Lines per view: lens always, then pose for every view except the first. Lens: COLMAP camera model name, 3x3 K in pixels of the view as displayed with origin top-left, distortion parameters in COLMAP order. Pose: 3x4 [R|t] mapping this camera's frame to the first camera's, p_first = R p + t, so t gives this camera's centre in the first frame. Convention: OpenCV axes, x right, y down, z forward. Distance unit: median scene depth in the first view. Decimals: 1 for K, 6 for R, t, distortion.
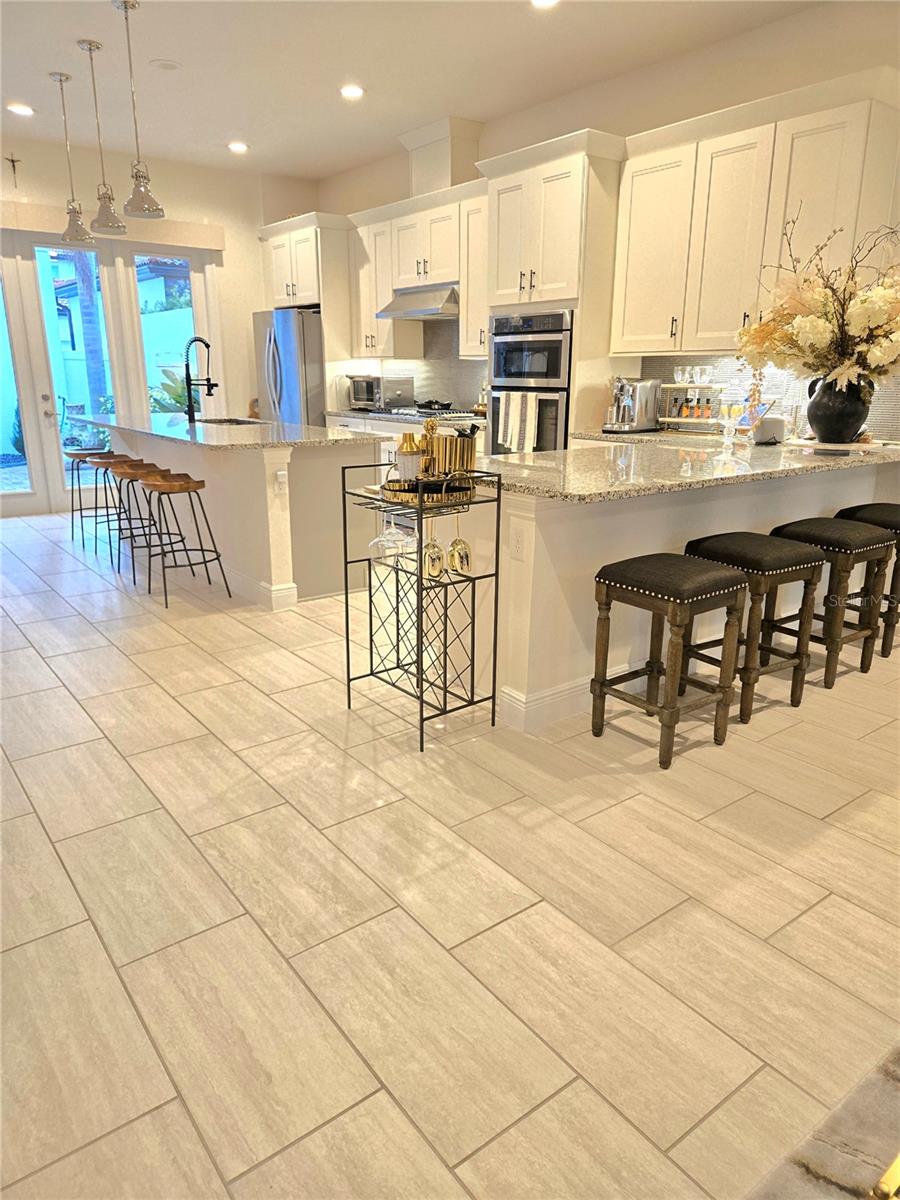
lens RADIAL K [[802.3, 0, 450.0], [0, 802.3, 600.0], [0, 0, 1]] dist [0.067802, -0.060429]
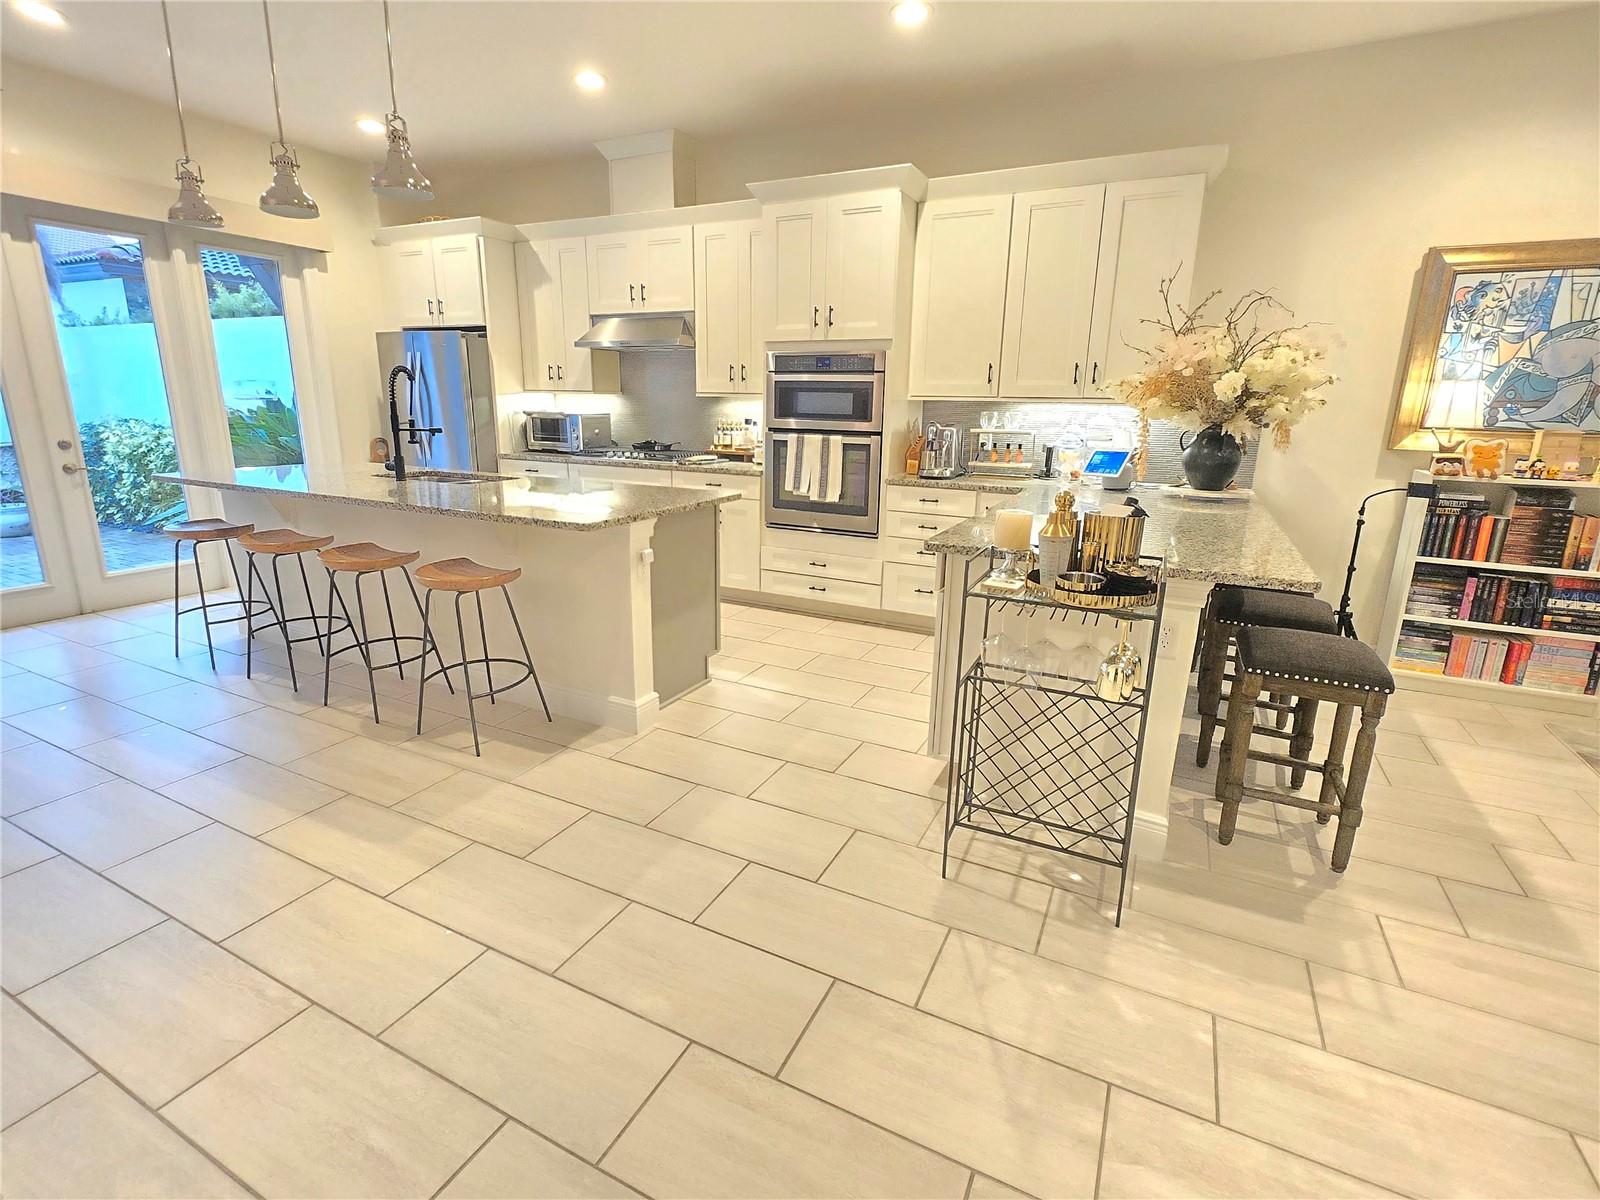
lens RADIAL K [[754.7, 0, 801.3], [0, 754.7, 584.7], [0, 0, 1]] dist [0.004081, -0.000587]
pose [[0.898107, -0.094042, 0.429605, -0.325425], [0.107748, 0.994149, -0.007629, -0.089832], [-0.426374, 0.053140, 0.902985, 0.257989]]
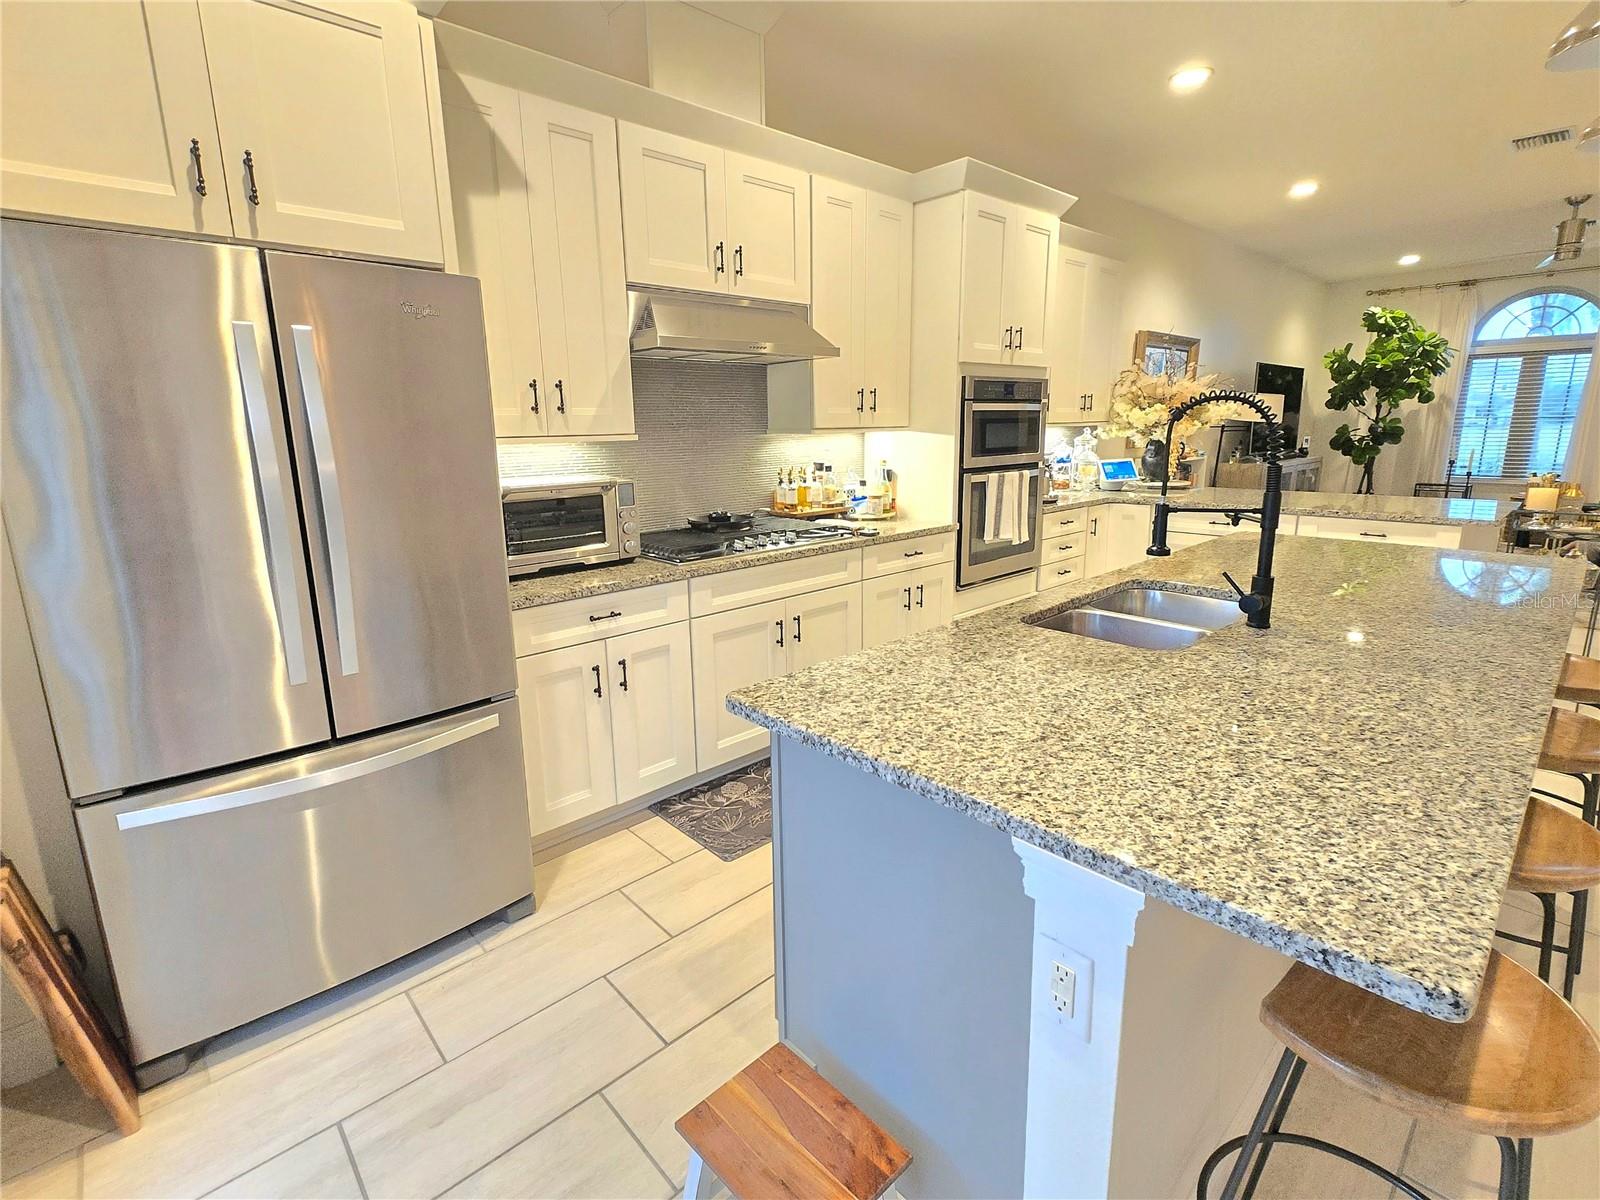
lens RADIAL K [[754.7, 0, 801.3], [0, 754.7, 584.7], [0, 0, 1]] dist [0.004081, -0.000587]
pose [[-0.099345, -0.214068, 0.971754, -0.676998], [0.287046, 0.928903, 0.233974, -0.406927], [-0.952752, 0.302182, -0.030834, 1.312340]]
